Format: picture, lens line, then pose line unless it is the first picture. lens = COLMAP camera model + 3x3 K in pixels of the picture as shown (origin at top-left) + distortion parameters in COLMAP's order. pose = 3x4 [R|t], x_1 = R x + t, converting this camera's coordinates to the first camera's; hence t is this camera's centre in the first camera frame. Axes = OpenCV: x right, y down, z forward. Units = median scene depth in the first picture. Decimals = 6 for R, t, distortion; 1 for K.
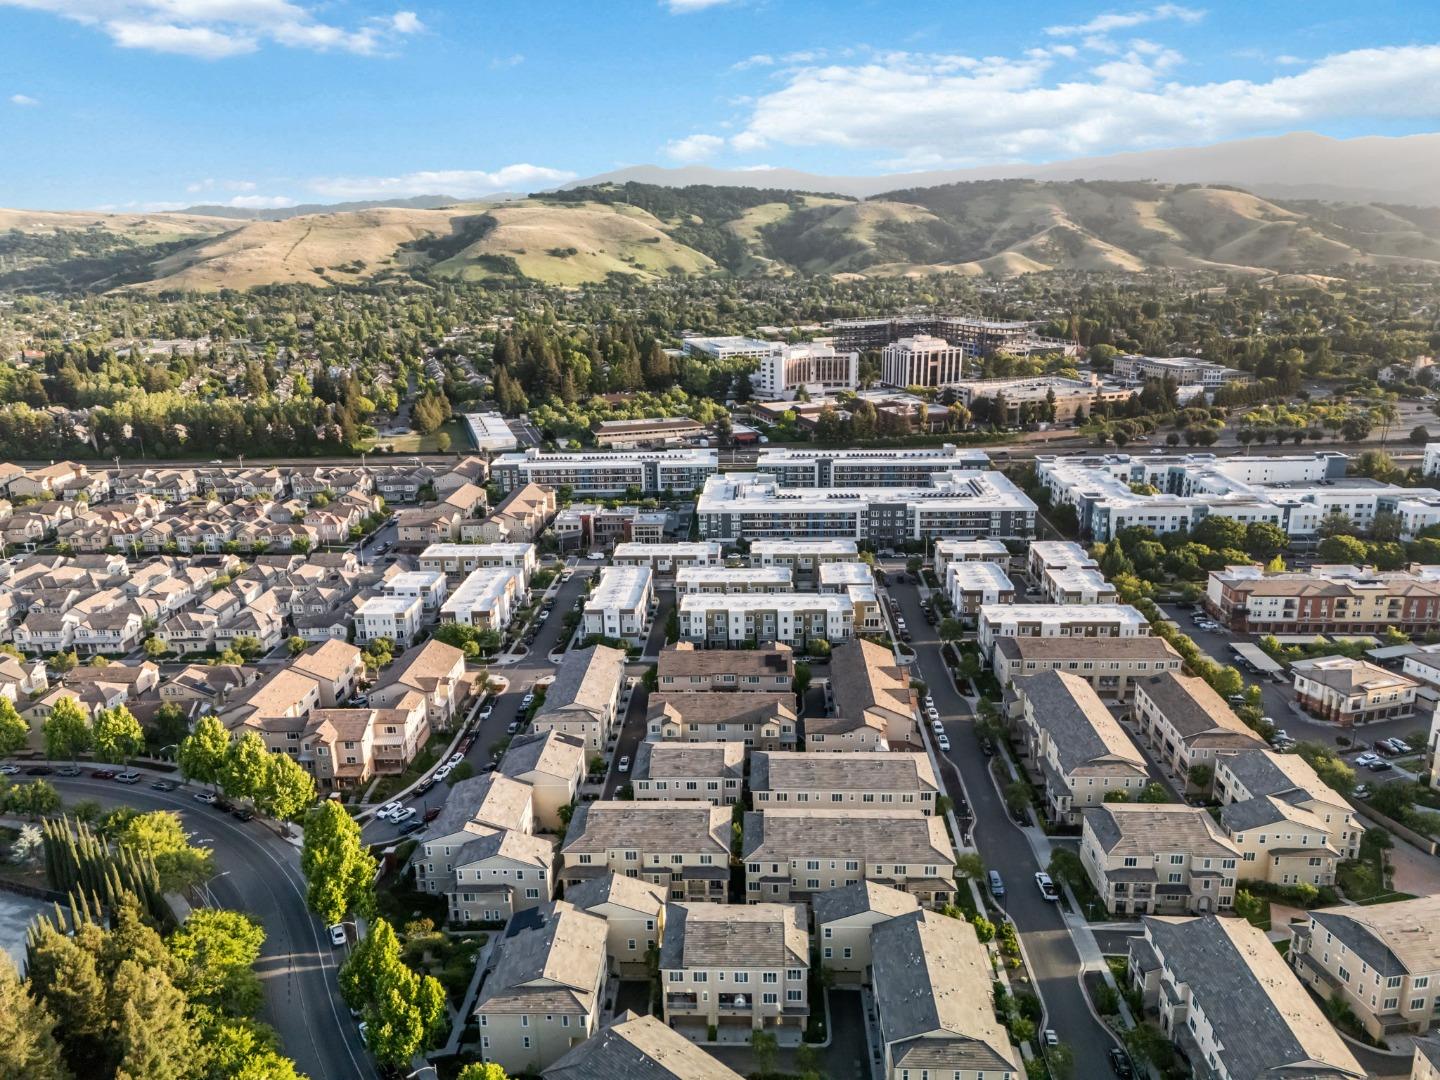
lens RADIAL K [[1079.7, 0, 723.1], [0, 1079.7, 546.3], [0, 0, 1]] dist [0.086527, -0.103224]
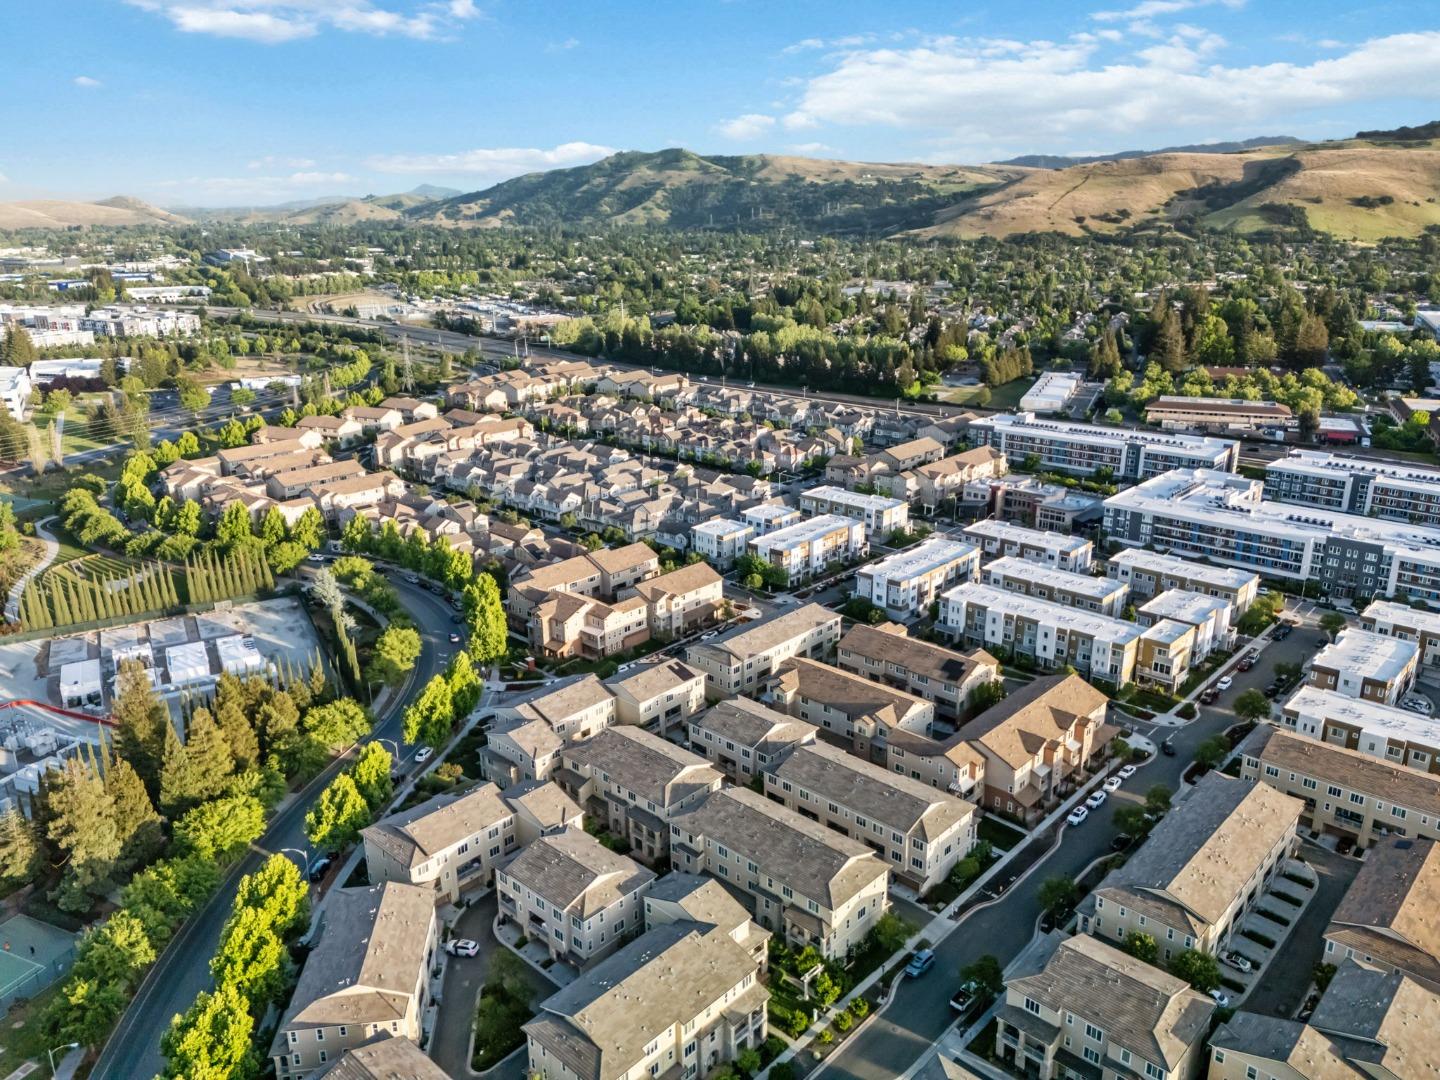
lens RADIAL K [[1079.7, 0, 723.1], [0, 1079.7, 546.3], [0, 0, 1]] dist [0.086527, -0.103224]
pose [[0.748241, 0.213211, -0.628233, 0.297404], [-0.185541, 0.976416, 0.110394, -0.037380], [0.636954, 0.033962, 0.770153, 0.116142]]
